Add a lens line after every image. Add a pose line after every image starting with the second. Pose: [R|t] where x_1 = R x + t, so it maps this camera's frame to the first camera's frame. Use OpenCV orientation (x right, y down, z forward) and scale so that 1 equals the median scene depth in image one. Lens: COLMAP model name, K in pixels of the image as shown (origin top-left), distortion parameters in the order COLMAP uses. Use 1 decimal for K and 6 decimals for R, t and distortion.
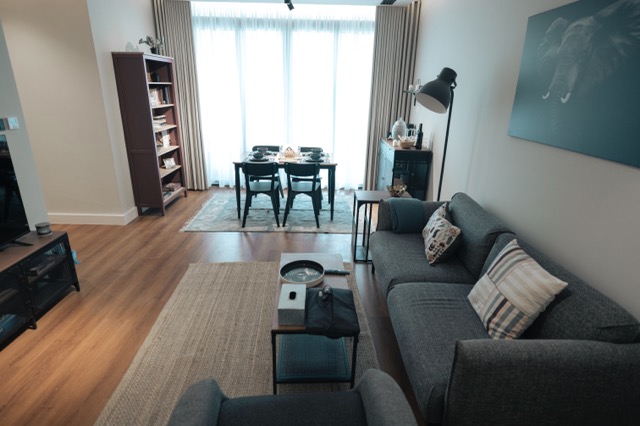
lens RADIAL K [[363.2, 0, 322.8], [0, 363.2, 211.8], [0, 0, 1]] dist [0.003224, -0.003676]
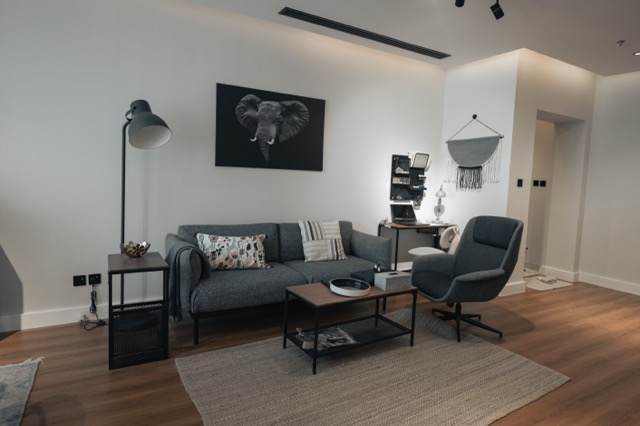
lens RADIAL K [[377.7, 0, 342.7], [0, 377.7, 205.6], [0, 0, 1]] dist [-0.000045, 0.001581]
pose [[-0.519209, -0.107814, 0.847820, -0.973237], [0.231693, 0.937105, 0.261058, -0.360358], [-0.822642, 0.331978, -0.461574, 1.432521]]
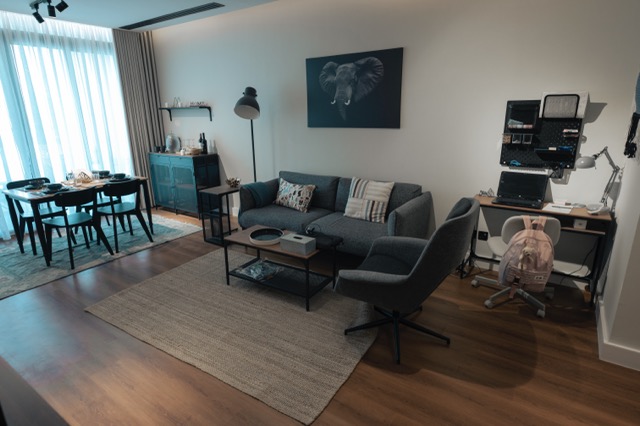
lens RADIAL K [[363.2, 0, 323.1], [0, 363.2, 209.2], [0, 0, 1]] dist [0.003224, -0.003676]
pose [[0.560798, -0.250330, 0.789202, -0.942172], [0.300531, 0.949732, 0.087696, 0.020542], [-0.771484, 0.188000, 0.607840, 0.013230]]
